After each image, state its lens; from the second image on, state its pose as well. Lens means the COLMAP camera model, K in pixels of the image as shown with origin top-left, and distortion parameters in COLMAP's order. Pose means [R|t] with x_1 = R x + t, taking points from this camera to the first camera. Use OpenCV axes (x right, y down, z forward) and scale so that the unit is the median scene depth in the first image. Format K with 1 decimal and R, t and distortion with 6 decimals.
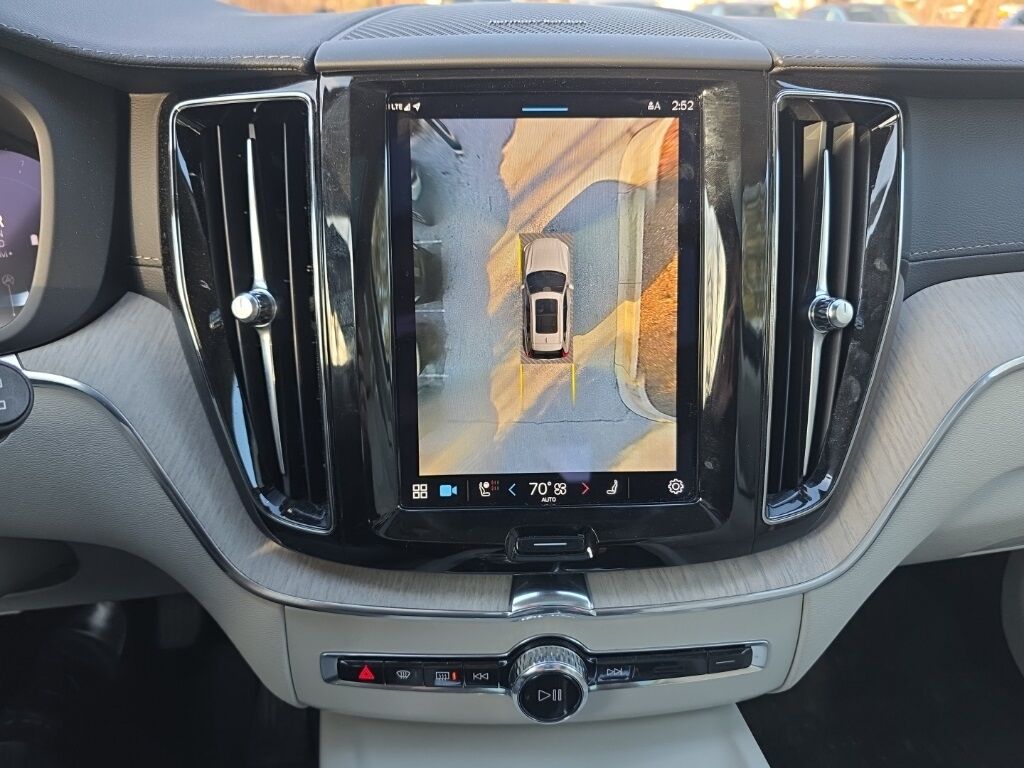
lens RADIAL K [[688.2, 0, 518.6], [0, 688.2, 386.8], [0, 0, 1]] dist [-0.022099, -0.013446]
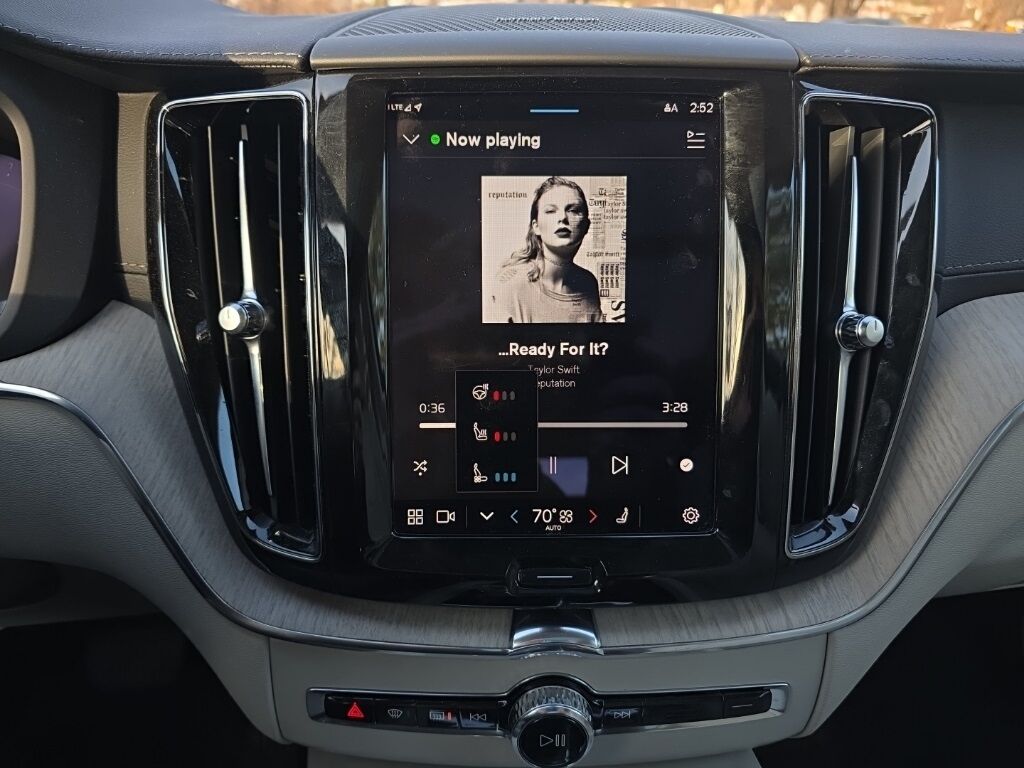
lens RADIAL K [[688.2, 0, 507.5], [0, 688.2, 381.4], [0, 0, 1]] dist [-0.022099, -0.013446]
pose [[0.999762, 0.012099, -0.018162, -0.003912], [-0.012500, 0.999677, -0.022110, -0.012449], [0.017889, 0.022331, 0.999591, 0.065206]]
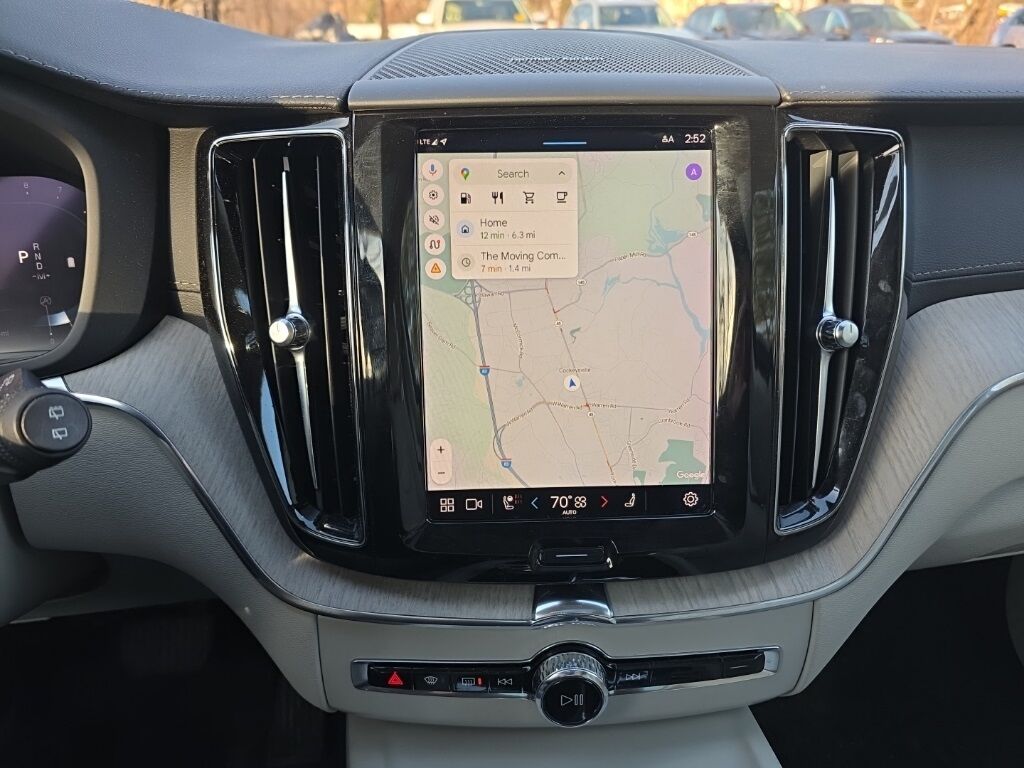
lens RADIAL K [[688.2, 0, 517.1], [0, 688.2, 376.9], [0, 0, 1]] dist [-0.022099, -0.013446]
pose [[0.999973, -0.005171, -0.005180, -0.029459], [0.005117, 0.999933, -0.010367, -0.032038], [0.005233, 0.010340, 0.999933, -0.050143]]
